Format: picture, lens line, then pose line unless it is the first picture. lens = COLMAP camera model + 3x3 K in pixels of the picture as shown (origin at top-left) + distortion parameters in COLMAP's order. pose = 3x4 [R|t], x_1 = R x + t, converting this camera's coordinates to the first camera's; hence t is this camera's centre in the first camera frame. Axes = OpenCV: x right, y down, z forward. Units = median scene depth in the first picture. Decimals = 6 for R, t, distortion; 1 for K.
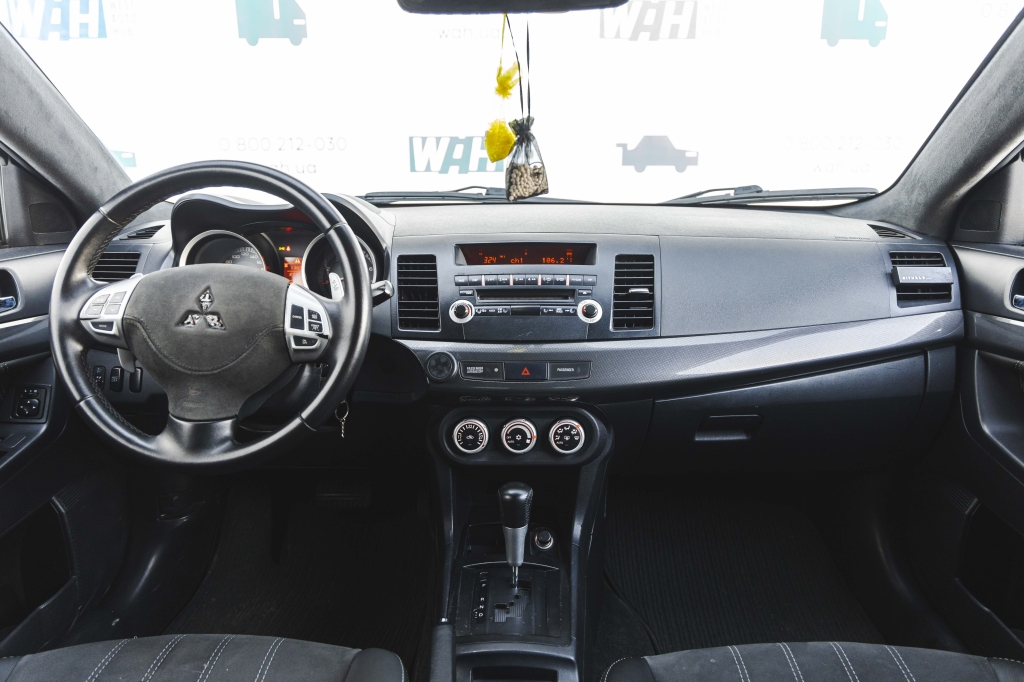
lens RADIAL K [[699.3, 0, 512.0], [0, 699.3, 341.0], [0, 0, 1]] dist [-0.000116, -0.001990]
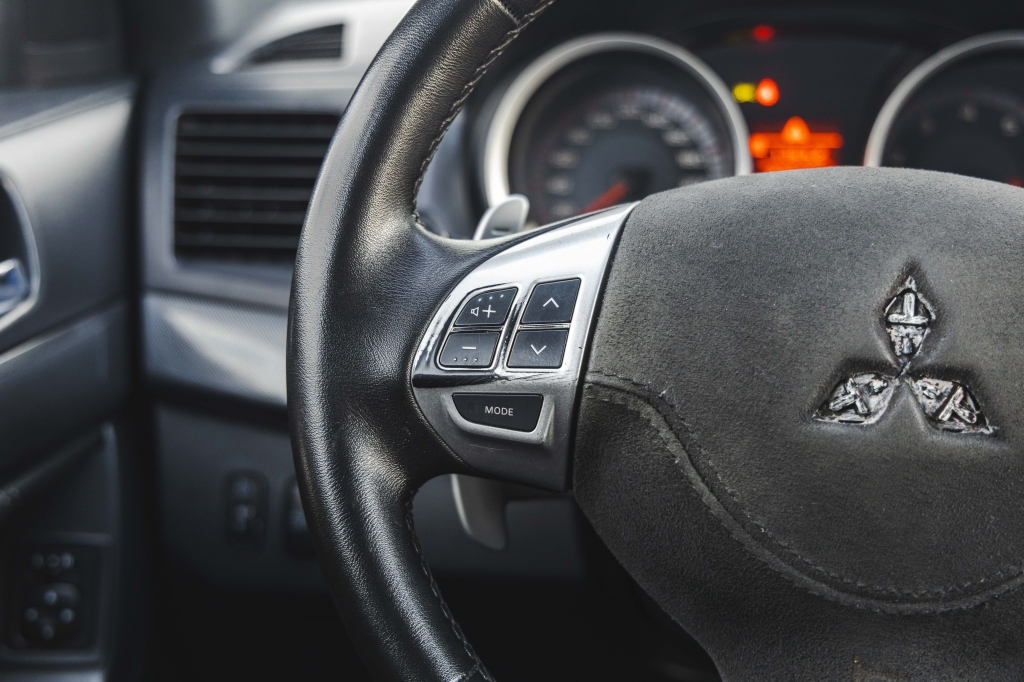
lens RADIAL K [[1496.5, 0, 512.0], [0, 1496.5, 341.0], [0, 0, 1]] dist [-0.002395, 0.017830]
pose [[0.997200, 0.014150, -0.073428, -0.447217], [-0.010225, 0.998513, 0.053553, -0.064407], [0.074077, -0.052652, 0.995862, 0.366834]]
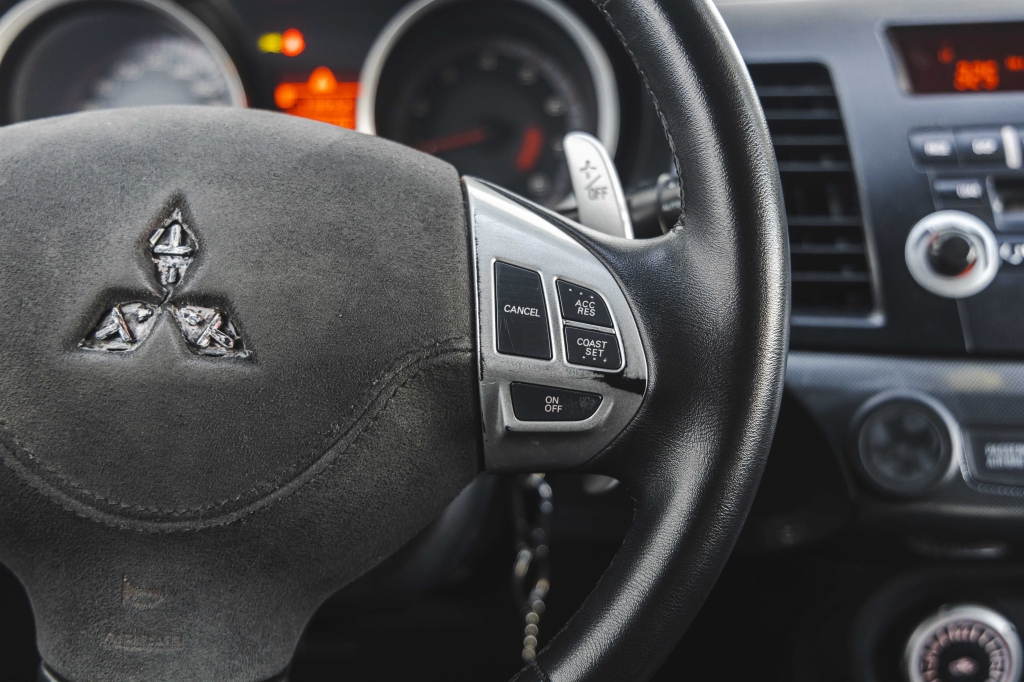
lens RADIAL K [[1539.9, 0, 529.8], [0, 1539.9, 340.9], [0, 0, 1]] dist [0.002166, -0.010533]
pose [[0.999963, -0.008474, 0.001772, -0.250565], [0.008333, 0.997611, 0.068575, -0.051614], [-0.002349, -0.068558, 0.997644, 0.342769]]
